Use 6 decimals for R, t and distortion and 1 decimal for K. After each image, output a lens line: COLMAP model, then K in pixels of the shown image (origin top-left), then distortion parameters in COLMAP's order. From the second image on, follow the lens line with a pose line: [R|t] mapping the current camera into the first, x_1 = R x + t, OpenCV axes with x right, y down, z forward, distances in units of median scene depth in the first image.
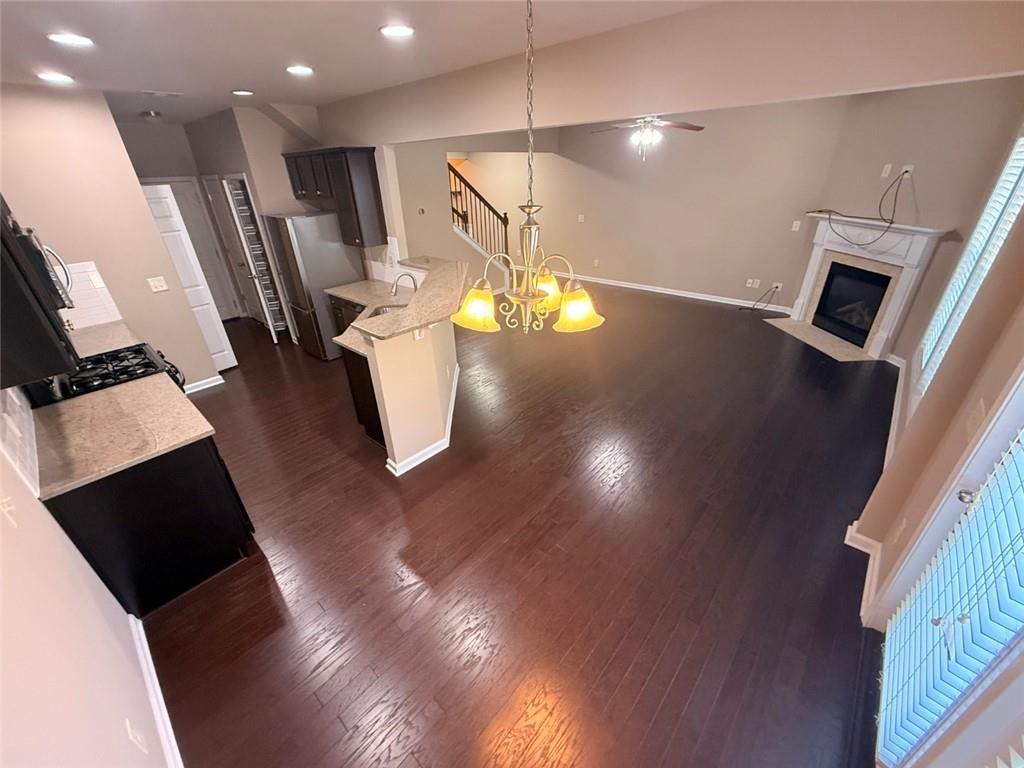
lens RADIAL K [[407.4, 0, 513.8], [0, 407.4, 375.6], [0, 0, 1]] dist [0.000275, 0.000188]
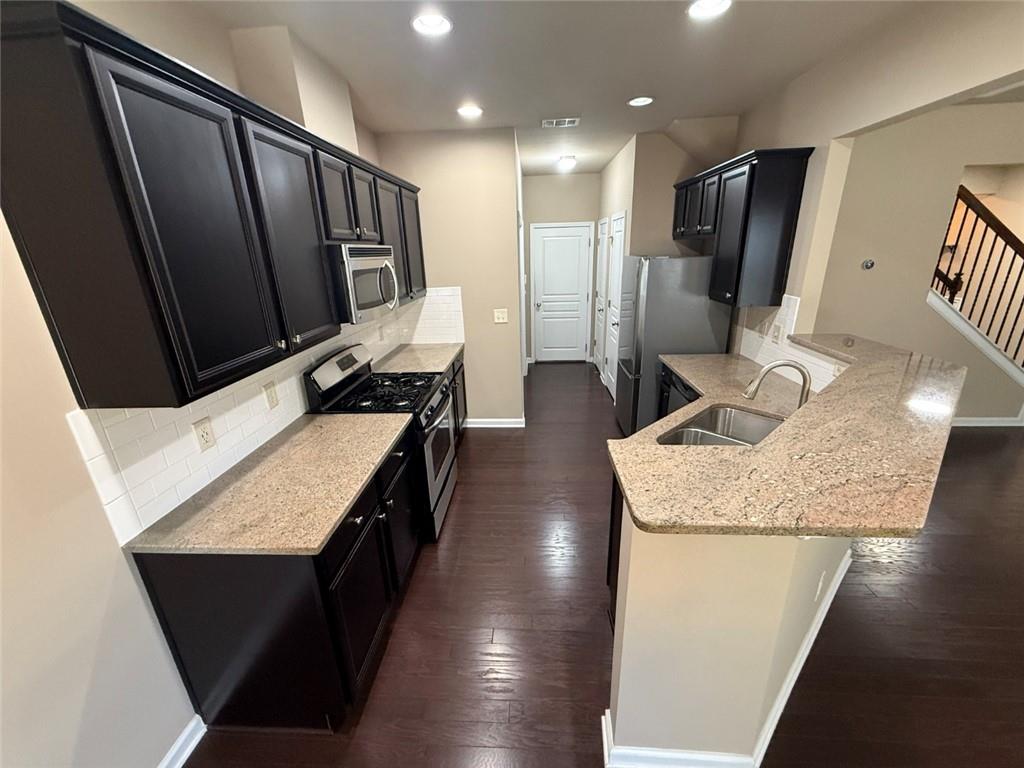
lens RADIAL K [[407.4, 0, 505.7], [0, 407.4, 381.5], [0, 0, 1]] dist [0.000275, 0.000188]
pose [[0.614981, 0.256680, -0.745596, -0.081608], [-0.345975, 0.937499, 0.037379, -0.099804], [0.708590, 0.234971, 0.665349, 0.337749]]
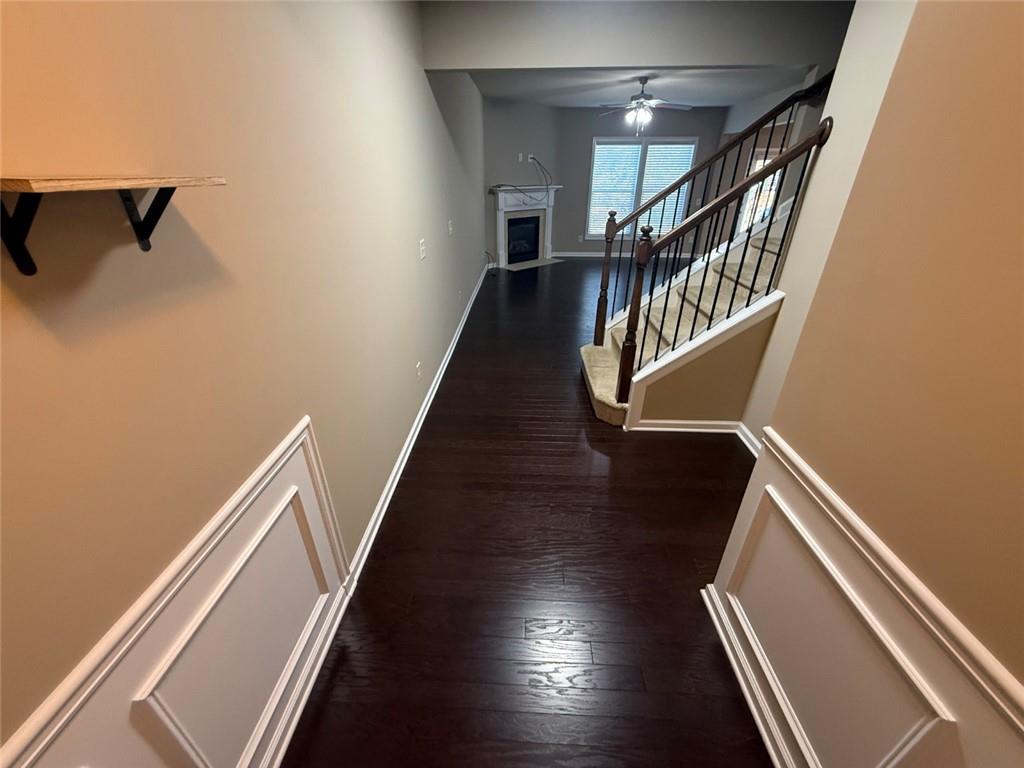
lens RADIAL K [[407.4, 0, 508.9], [0, 407.4, 384.6], [0, 0, 1]] dist [0.000275, 0.000188]
pose [[-0.627289, -0.331005, 0.704943, -0.545126], [0.367488, 0.672260, 0.642666, -0.954243], [-0.686630, 0.662195, -0.300061, 2.124090]]
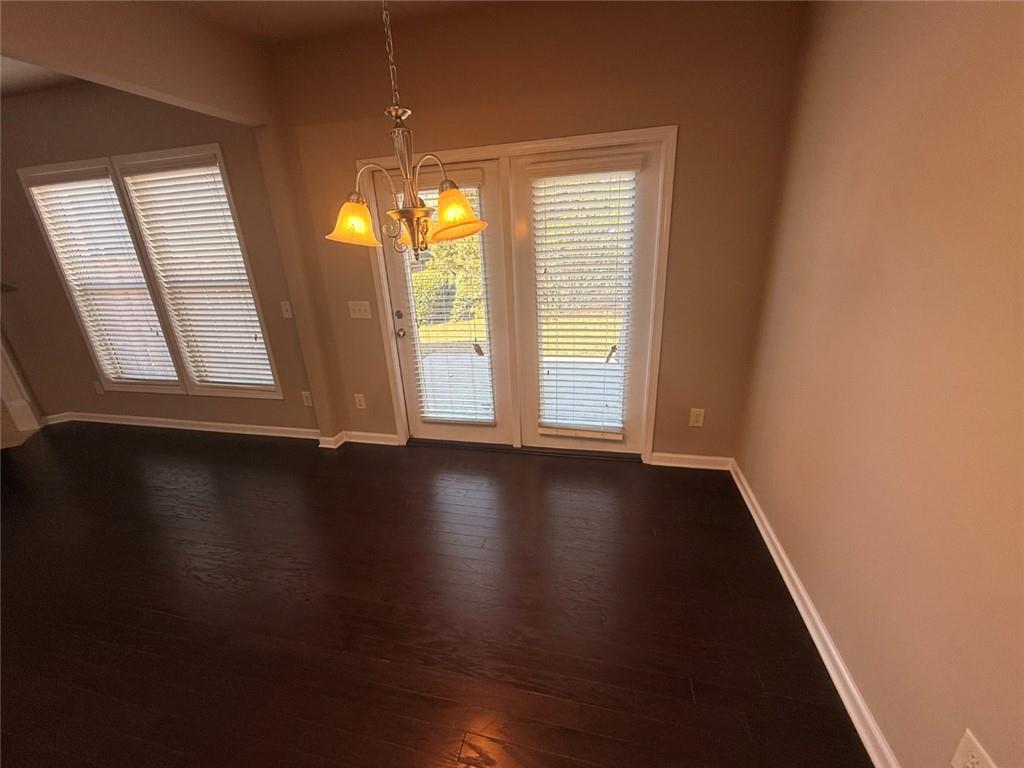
lens RADIAL K [[407.4, 0, 506.6], [0, 407.4, 383.5], [0, 0, 1]] dist [0.000275, 0.000188]
pose [[-0.468324, -0.248486, 0.847896, -0.300473], [0.453935, 0.755641, 0.472175, -0.069857], [-0.758034, 0.606021, -0.241089, 0.389523]]
